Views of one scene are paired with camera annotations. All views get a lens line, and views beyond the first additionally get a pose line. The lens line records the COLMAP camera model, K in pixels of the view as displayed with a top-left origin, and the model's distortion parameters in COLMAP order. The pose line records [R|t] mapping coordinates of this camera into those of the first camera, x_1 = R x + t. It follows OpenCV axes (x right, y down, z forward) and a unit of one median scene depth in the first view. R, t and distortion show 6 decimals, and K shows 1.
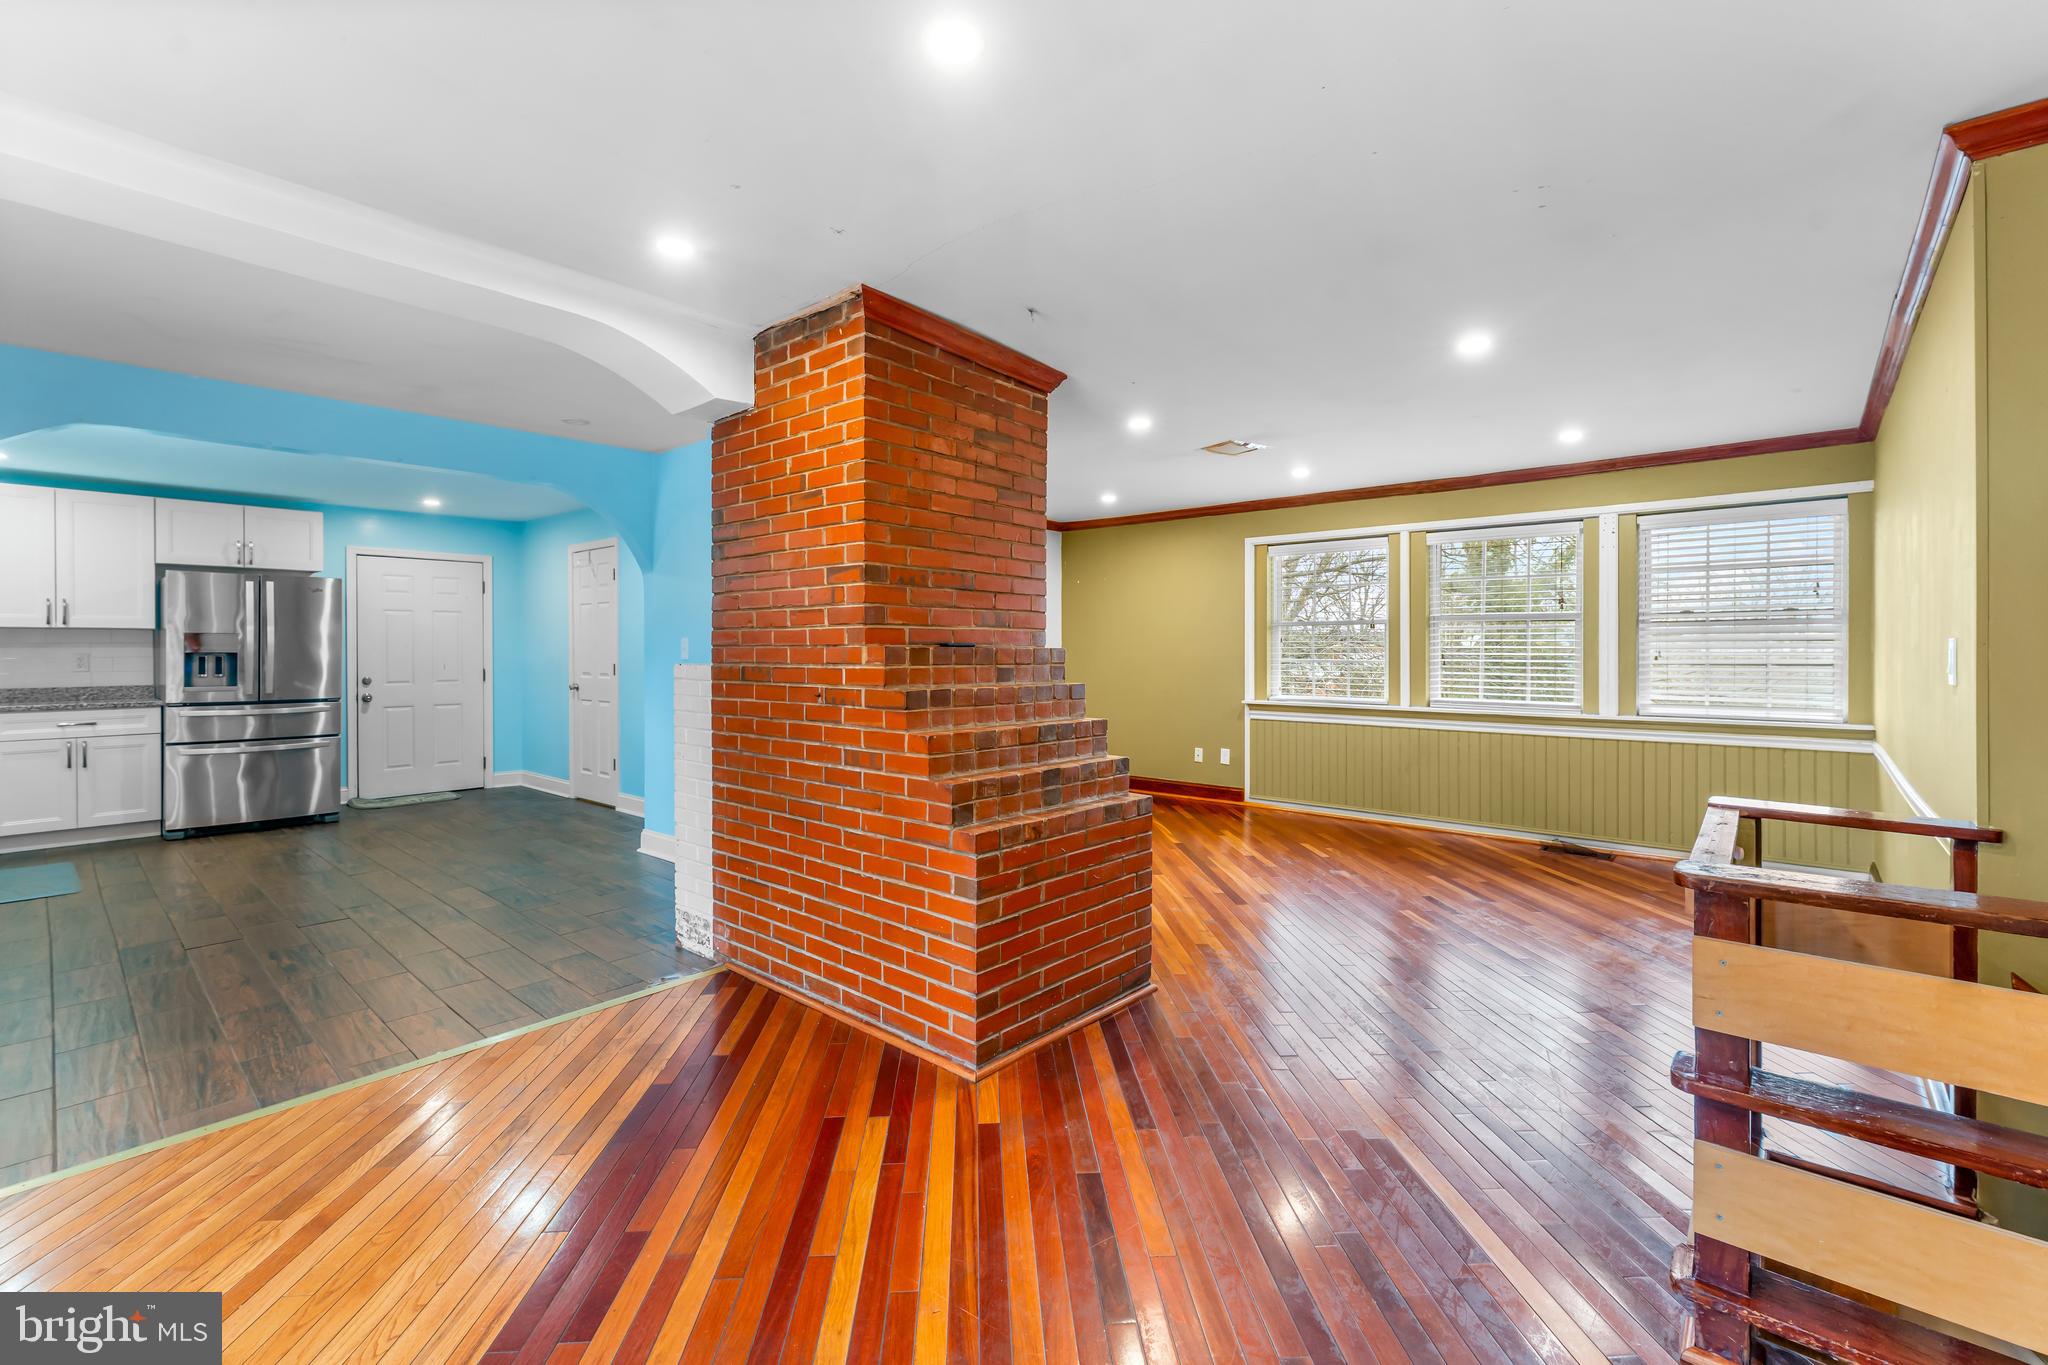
lens RADIAL K [[877.5, 0, 1039.6], [0, 877.5, 652.2], [0, 0, 1]] dist [0.002197, 0.000019]
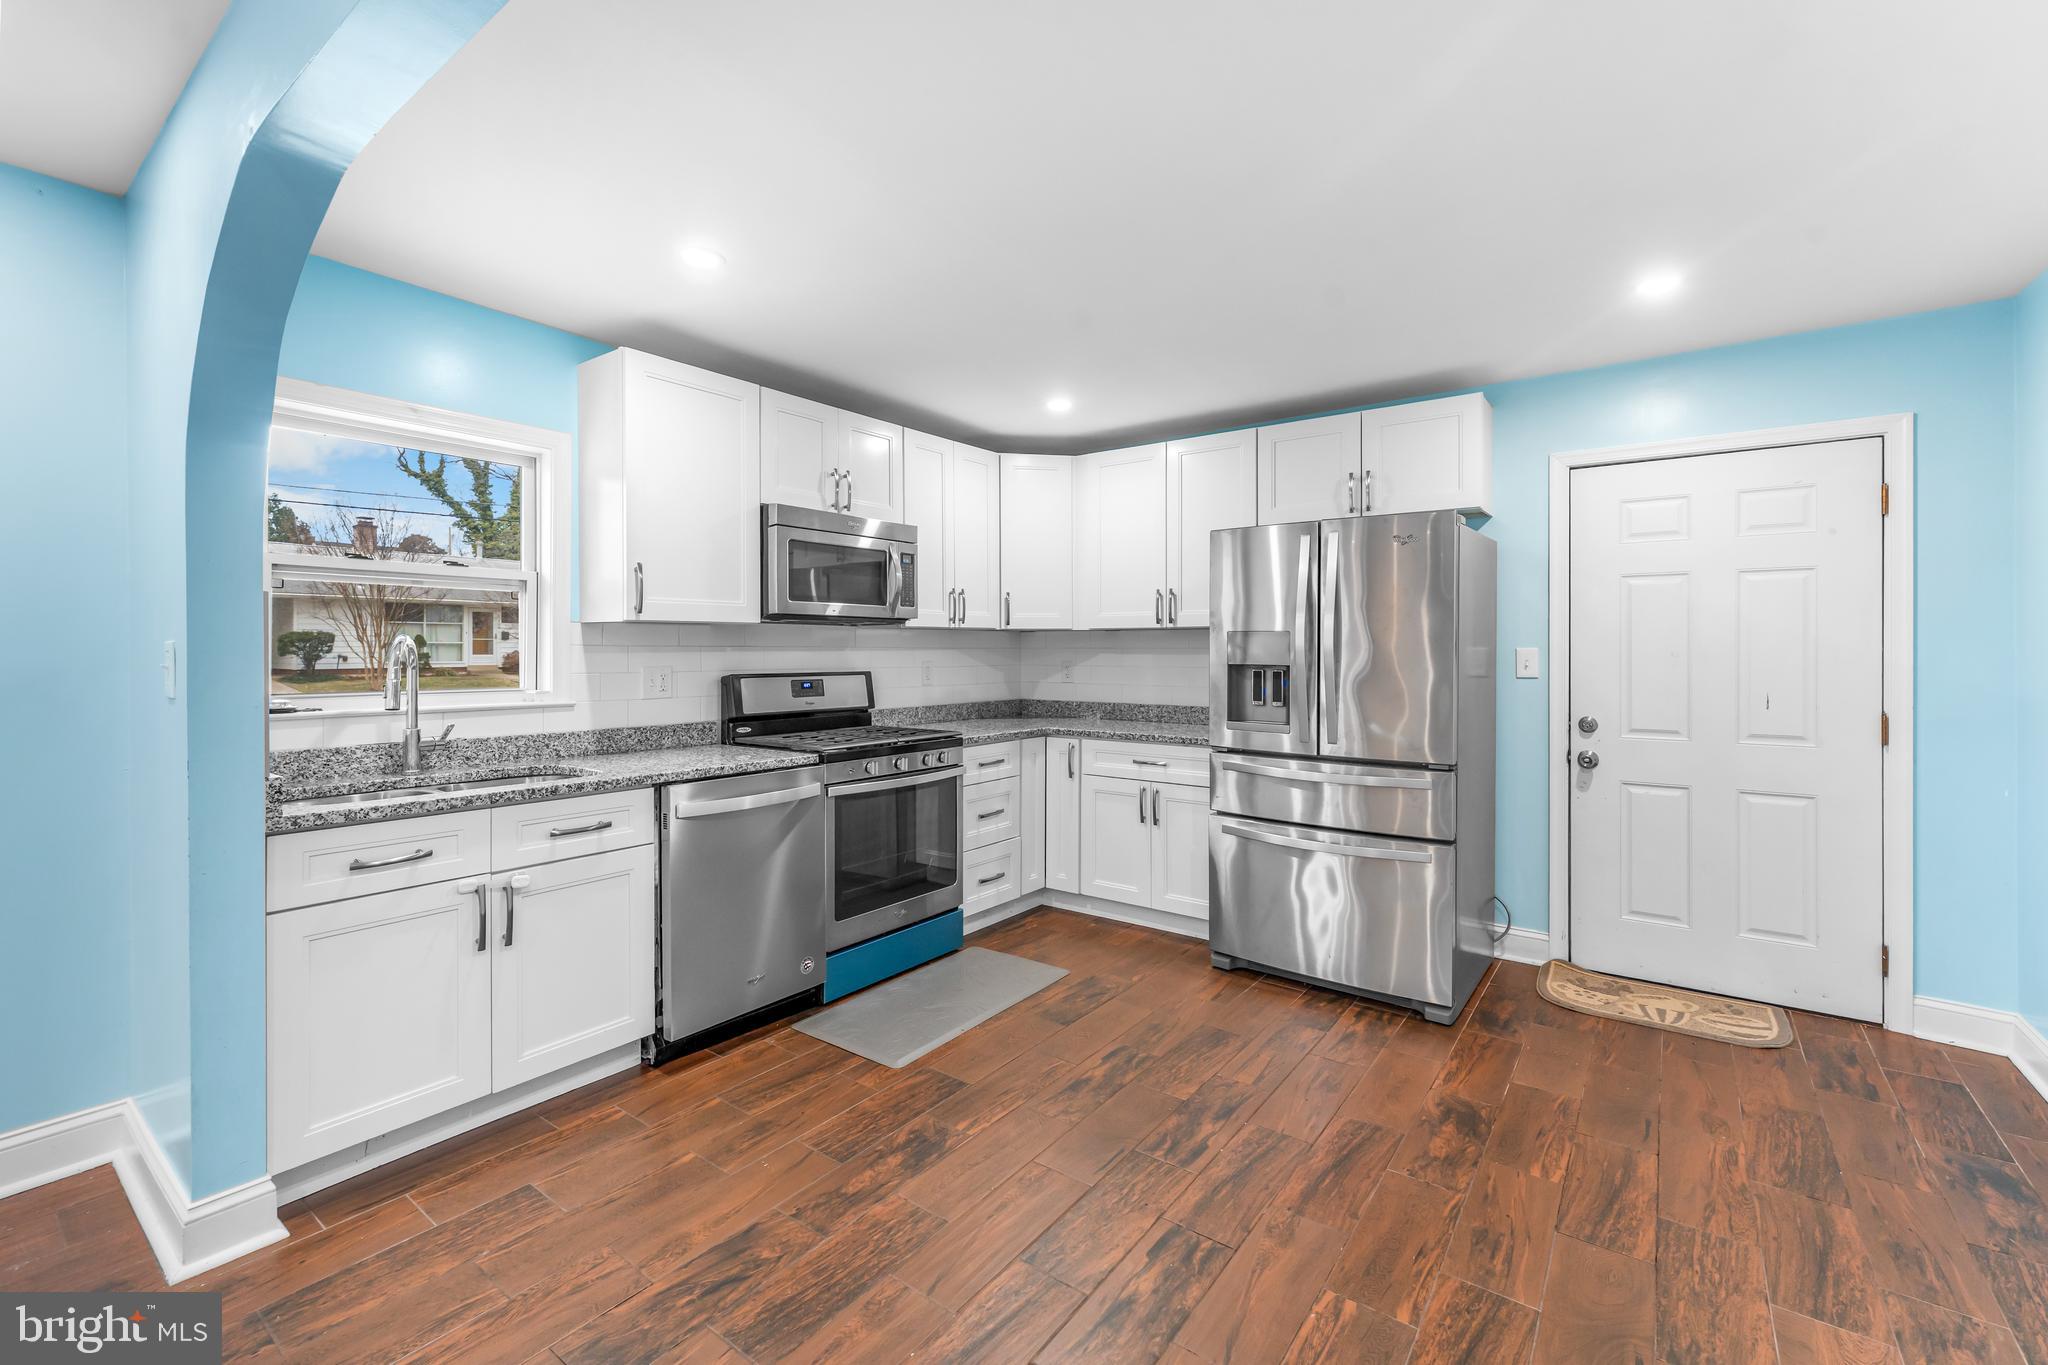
lens RADIAL K [[861.9, 0, 1025.8], [0, 861.9, 649.3], [0, 0, 1]] dist [0.001745, 0.000220]
pose [[0.078406, 0.001317, -0.996921, -0.386278], [-0.004848, 0.999988, 0.000940, -0.009636], [0.996910, 0.004759, 0.078411, 0.801668]]
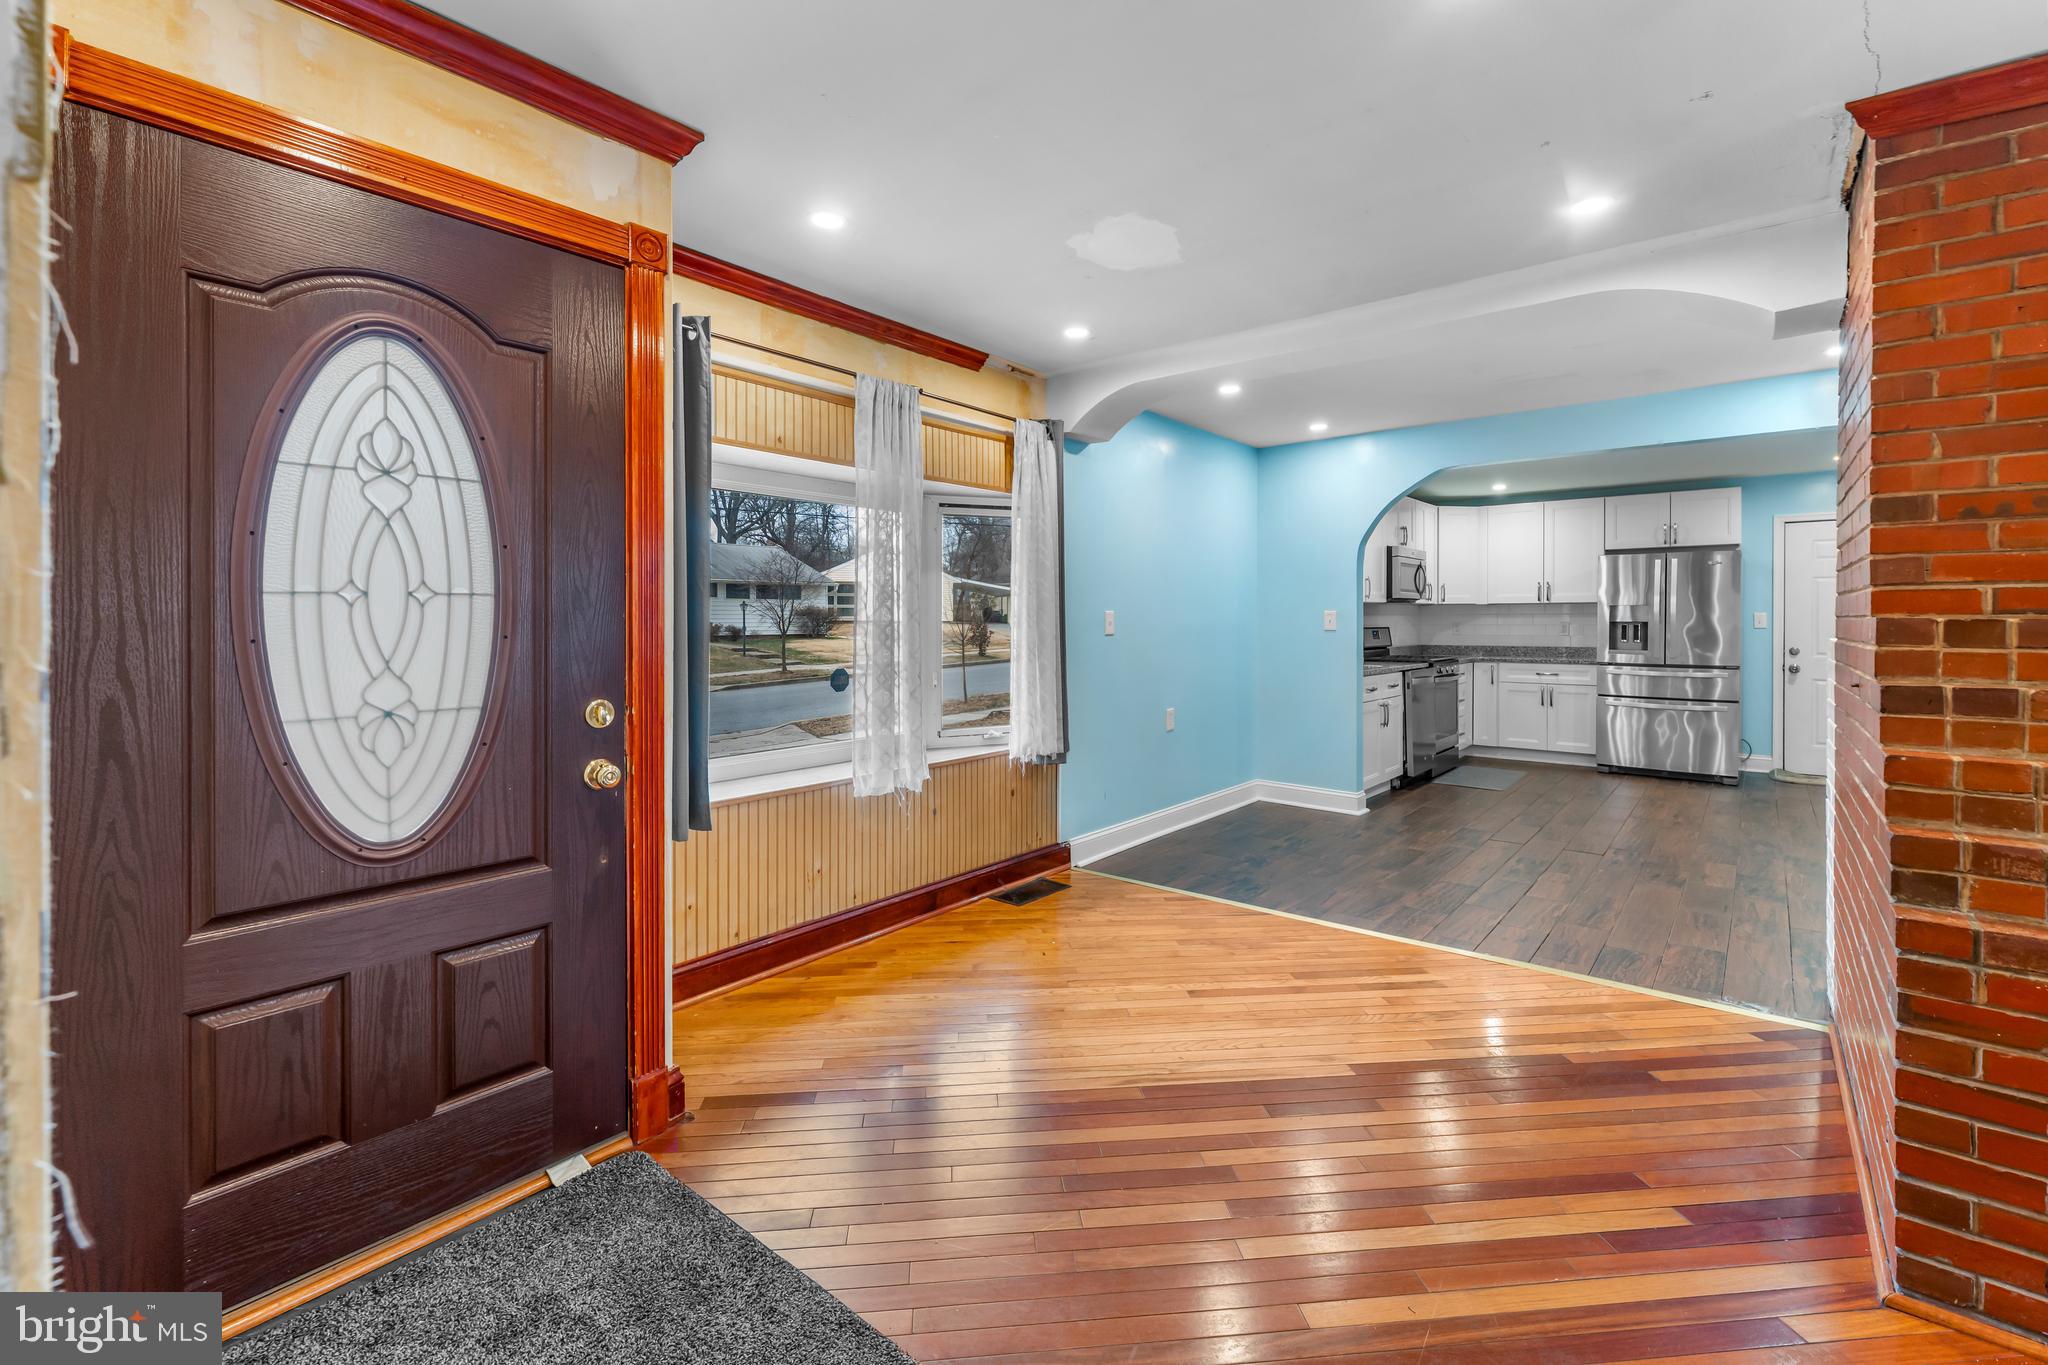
lens RADIAL K [[875.5, 0, 1023.1], [0, 875.5, 627.5], [0, 0, 1]] dist [-0.001083, -0.000225]
pose [[0.019805, 0.010318, -0.999751, 0.229977], [-0.002049, 0.999945, 0.010280, -0.002227], [0.999802, 0.001845, 0.019825, 0.153888]]
